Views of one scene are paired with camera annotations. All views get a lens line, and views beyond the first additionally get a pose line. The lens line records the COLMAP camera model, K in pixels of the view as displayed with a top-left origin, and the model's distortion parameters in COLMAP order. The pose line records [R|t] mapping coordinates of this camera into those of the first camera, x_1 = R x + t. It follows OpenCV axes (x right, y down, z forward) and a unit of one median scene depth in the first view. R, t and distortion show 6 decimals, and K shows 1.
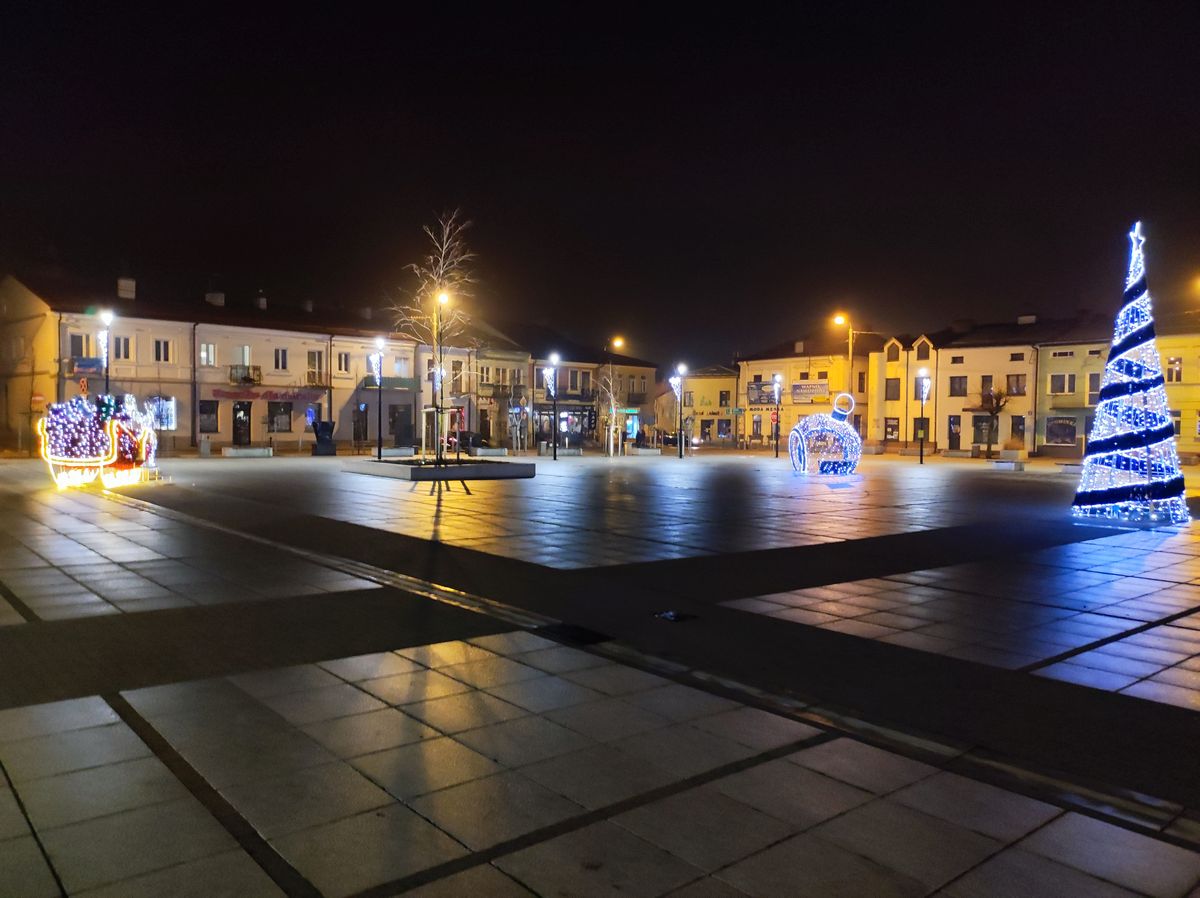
lens RADIAL K [[907.9, 0, 605.8], [0, 907.9, 449.4], [0, 0, 1]] dist [0.039835, -0.016983]
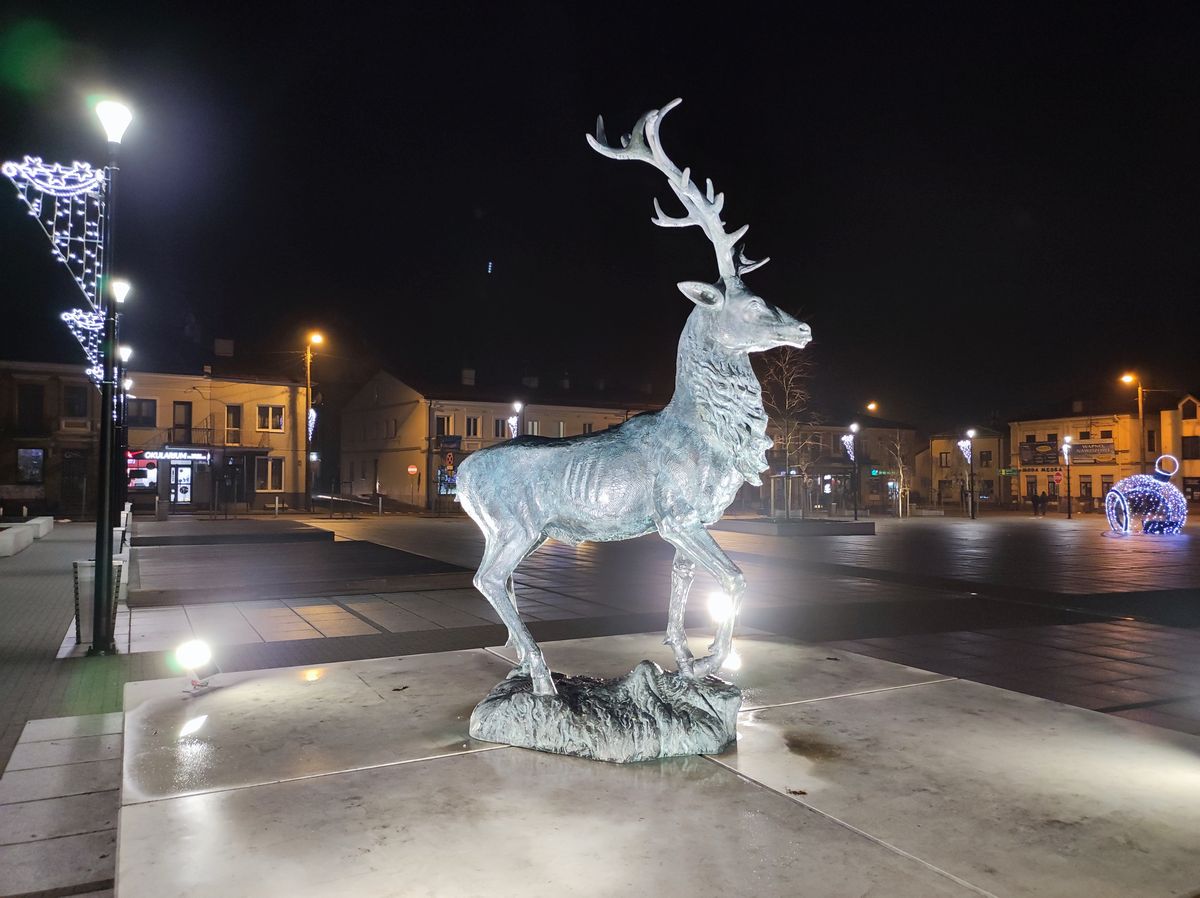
lens RADIAL K [[907.9, 0, 596.0], [0, 907.9, 446.5], [0, 0, 1]] dist [0.039835, -0.016983]
pose [[0.973213, -0.019099, -0.229110, -0.075293], [0.002661, 0.997412, -0.071842, 0.000954], [0.229889, 0.069308, 0.970746, -0.090938]]
